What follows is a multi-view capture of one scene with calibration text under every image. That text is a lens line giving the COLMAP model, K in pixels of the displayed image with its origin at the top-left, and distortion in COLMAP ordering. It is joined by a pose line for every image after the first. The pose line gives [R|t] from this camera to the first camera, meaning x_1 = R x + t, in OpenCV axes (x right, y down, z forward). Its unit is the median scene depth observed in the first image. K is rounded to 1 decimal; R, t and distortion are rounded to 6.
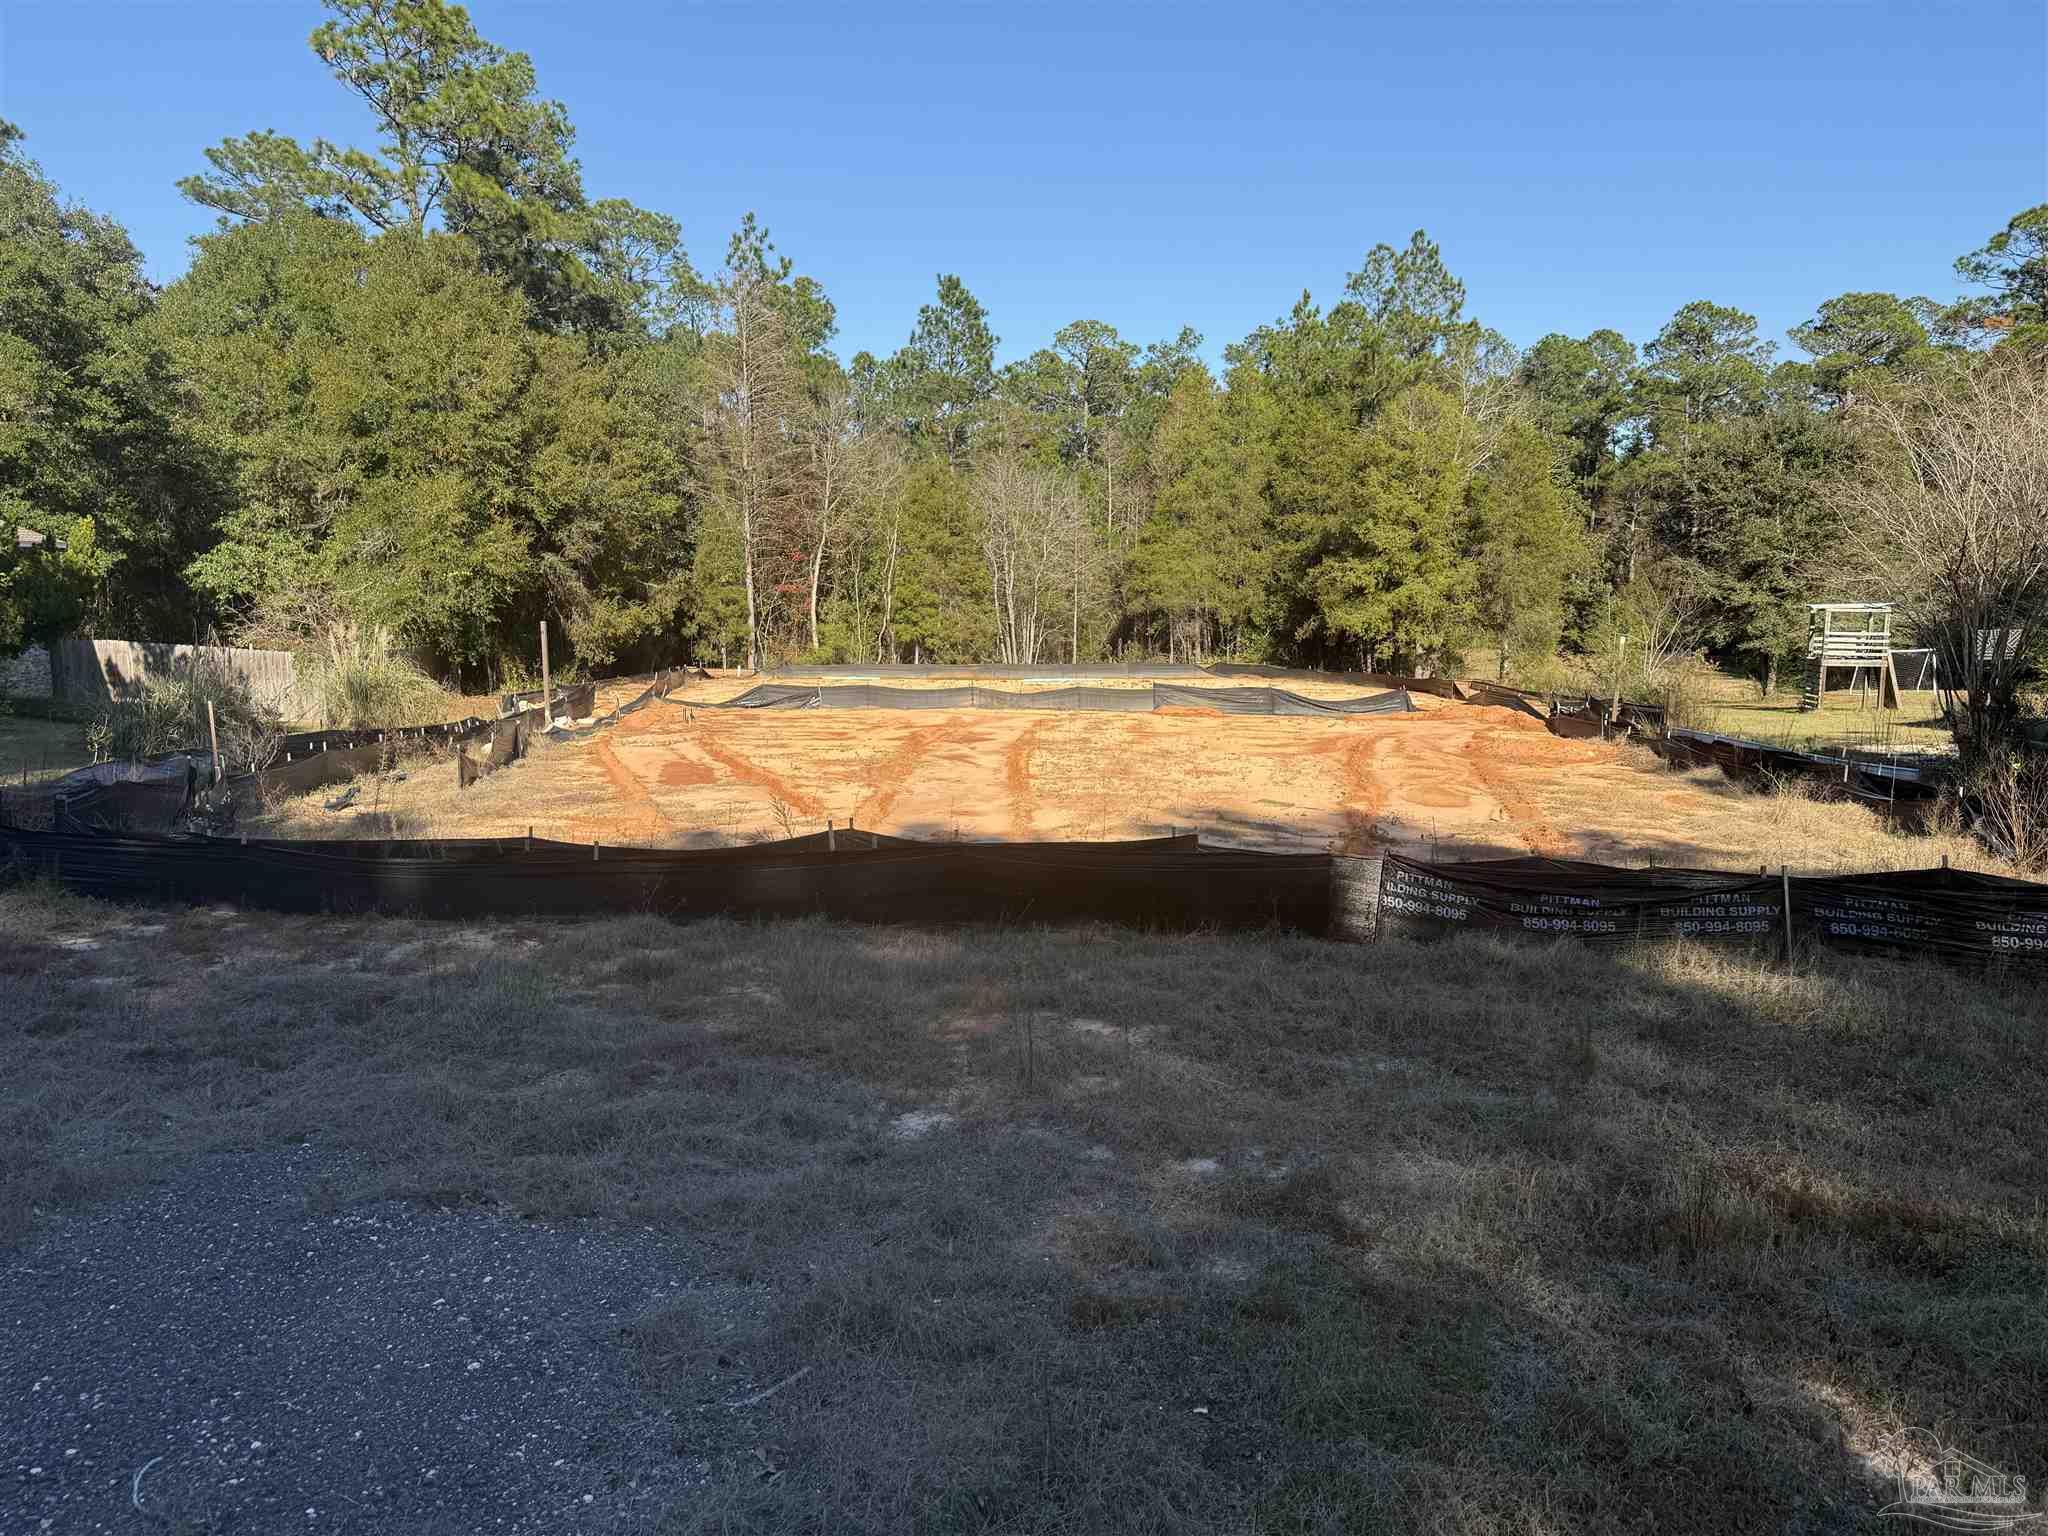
lens RADIAL K [[1425.6, 0, 1030.6], [0, 1425.6, 783.2], [0, 0, 1]] dist [0.077993, -0.098572]
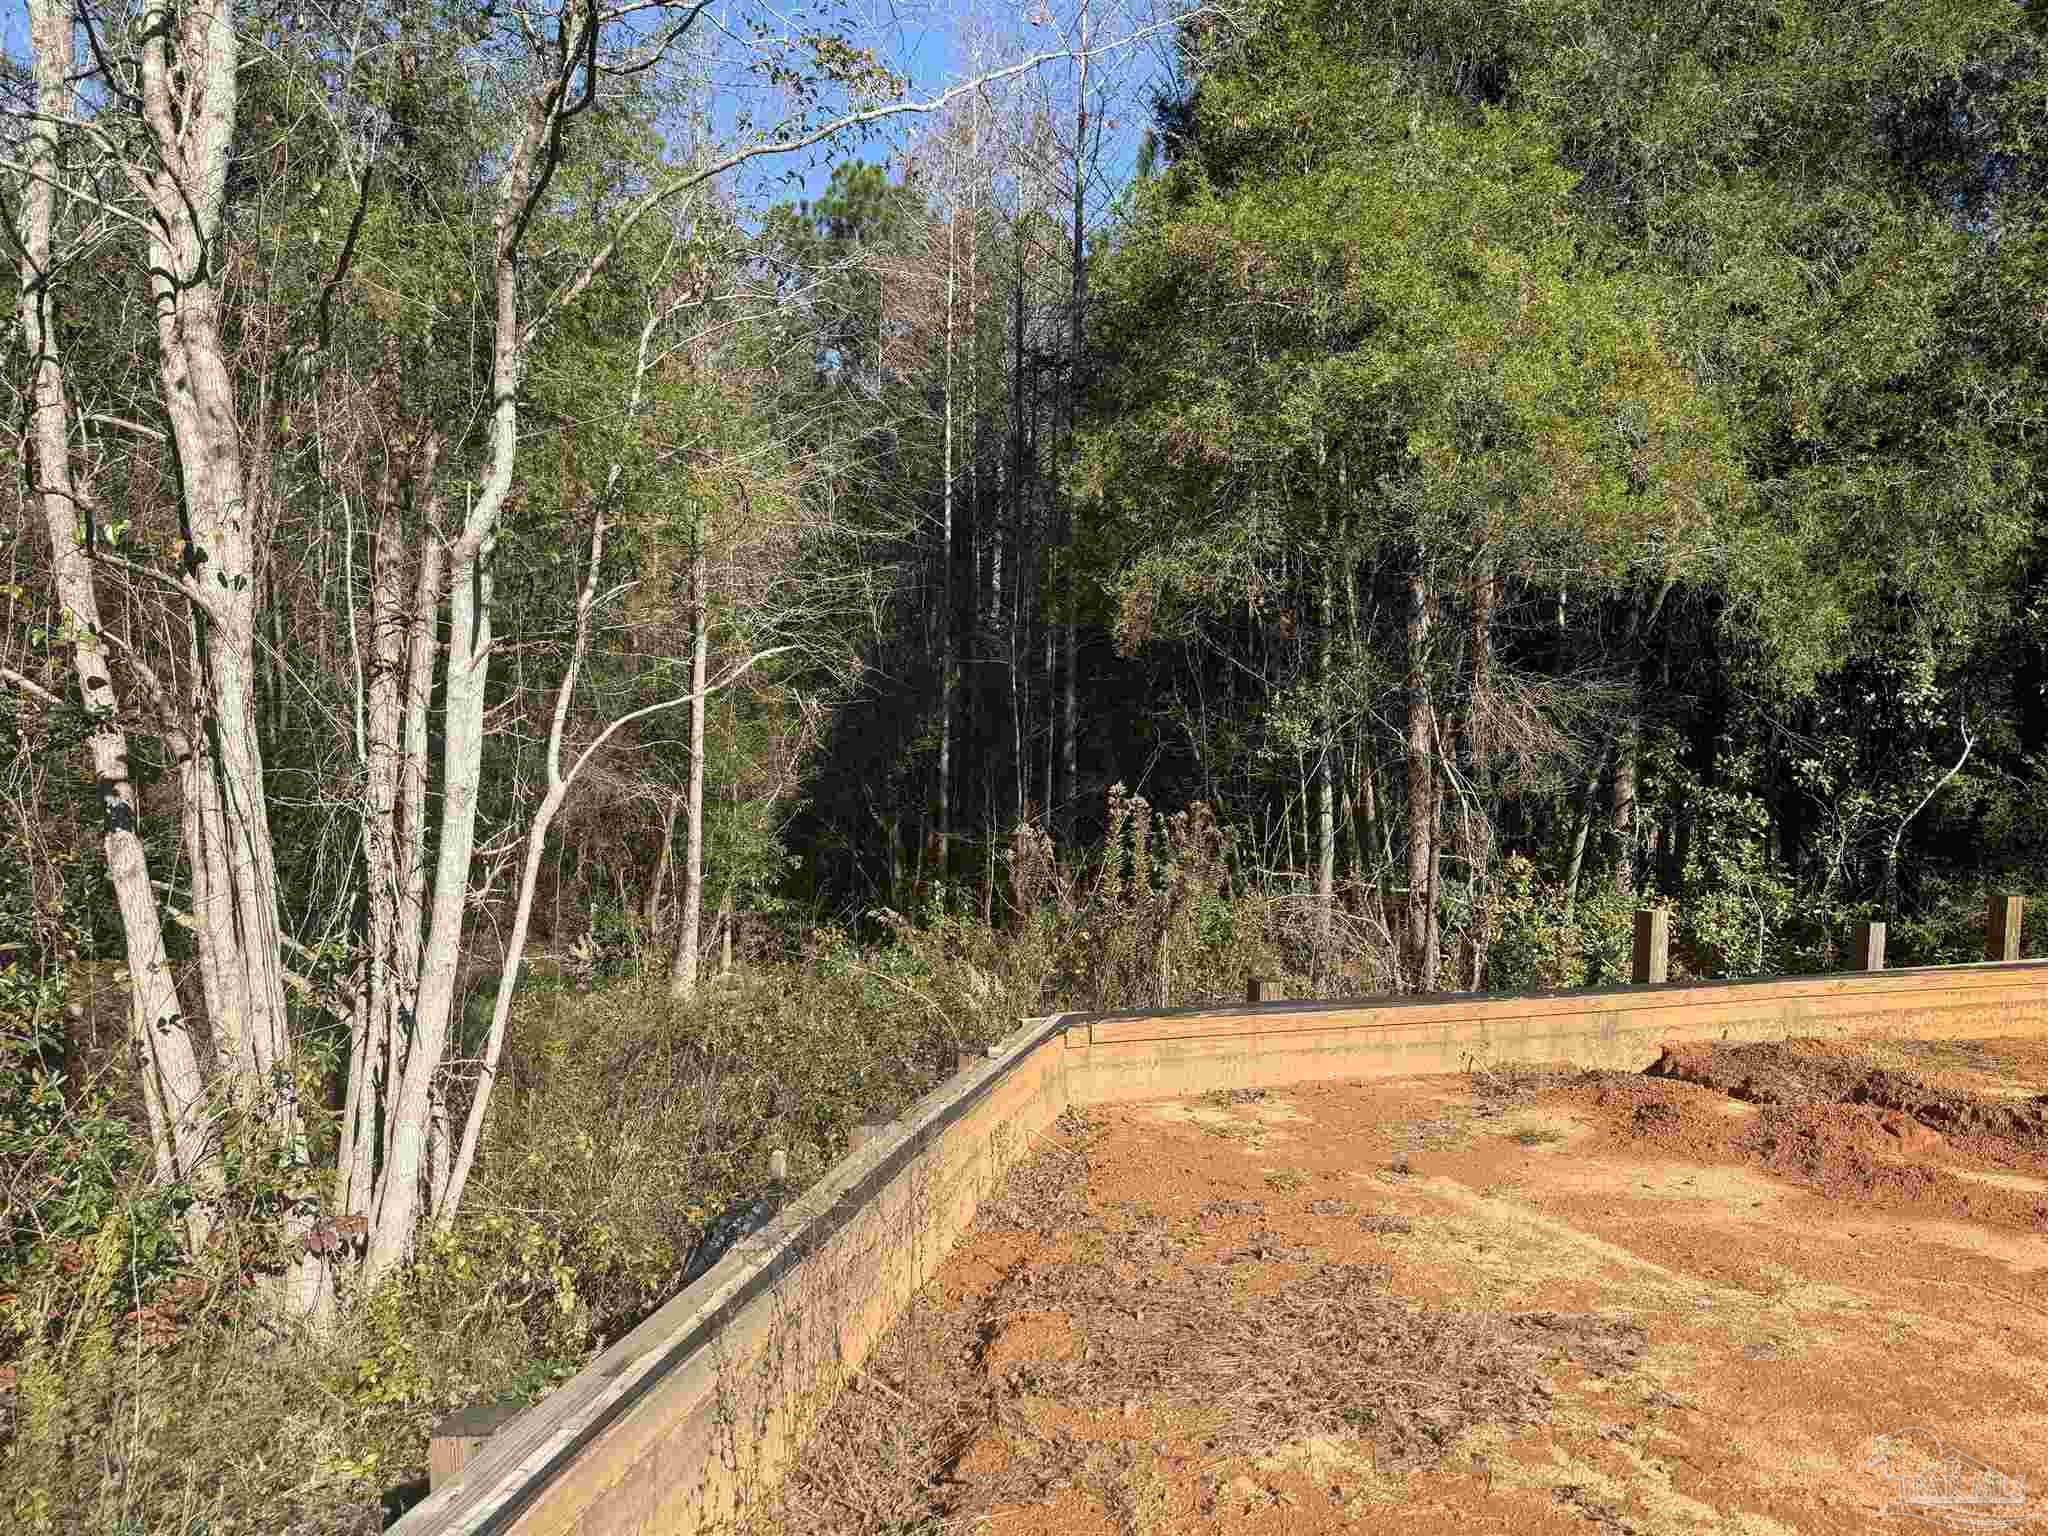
lens RADIAL K [[1425.6, 0, 1021.2], [0, 1425.6, 767.9], [0, 0, 1]] dist [0.077993, -0.098572]
pose [[0.934188, 0.002909, 0.356770, 0.001837], [0.034209, 0.994629, -0.097685, -0.101900], [-0.355138, 0.103461, 0.929071, 0.991144]]
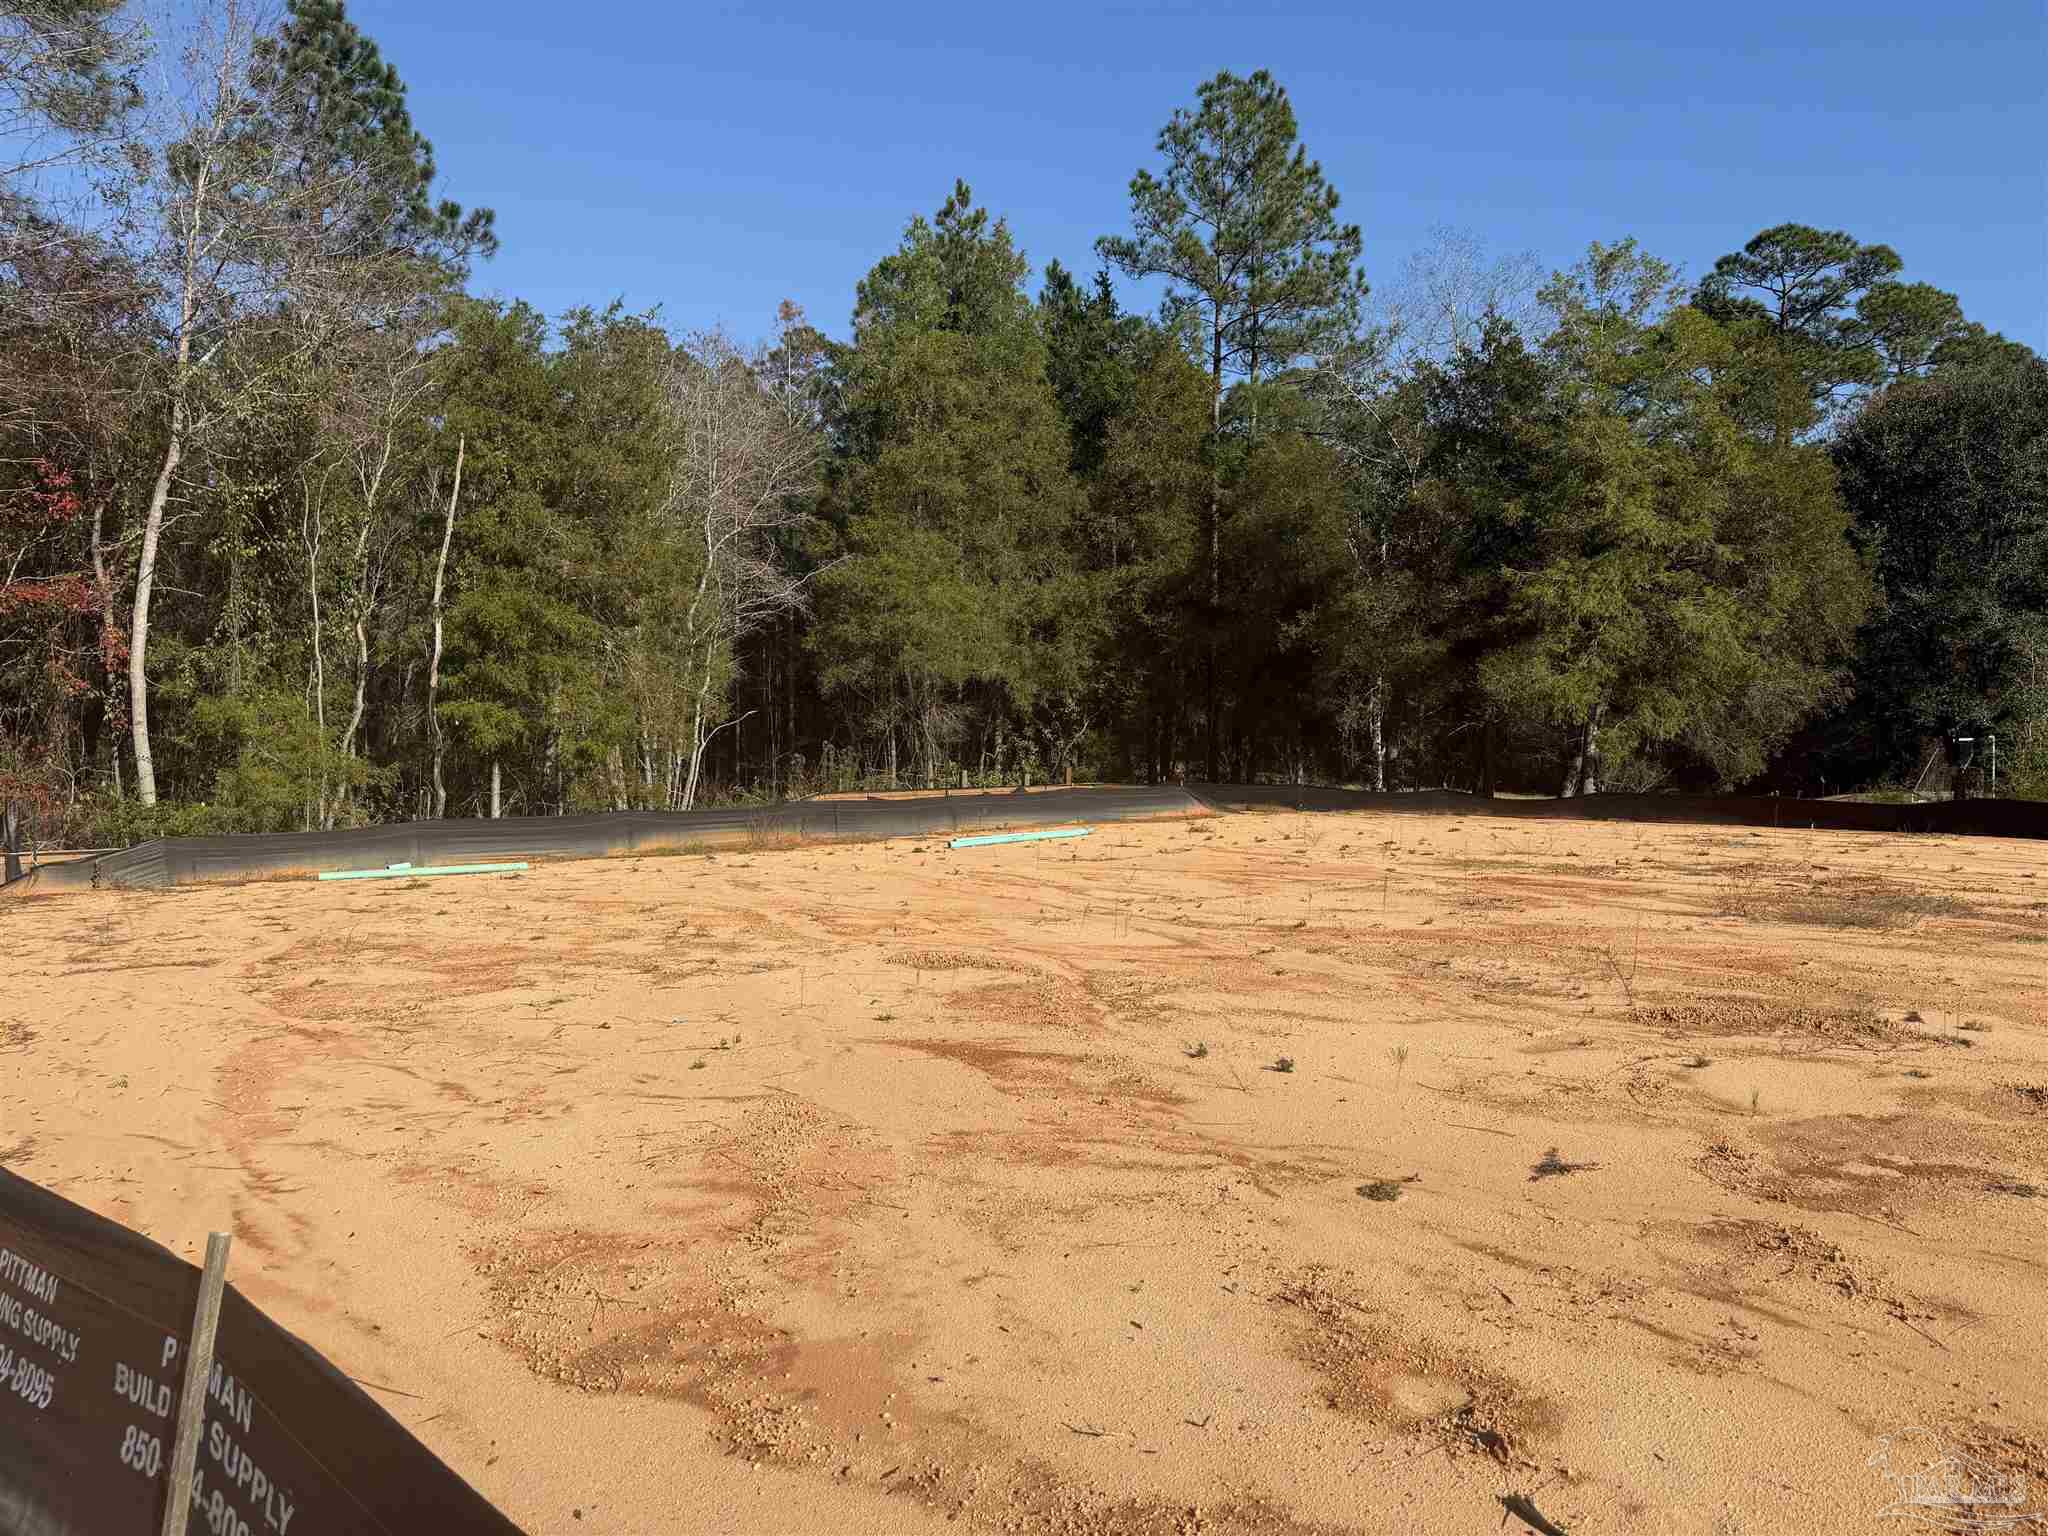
lens RADIAL K [[1425.6, 0, 1024.1], [0, 1425.6, 766.5], [0, 0, 1]] dist [0.077993, -0.098572]
pose [[0.821555, -0.023907, 0.569628, -0.184039], [0.075408, 0.994899, -0.067003, -0.062242], [-0.565120, 0.098002, 0.819167, 0.638829]]
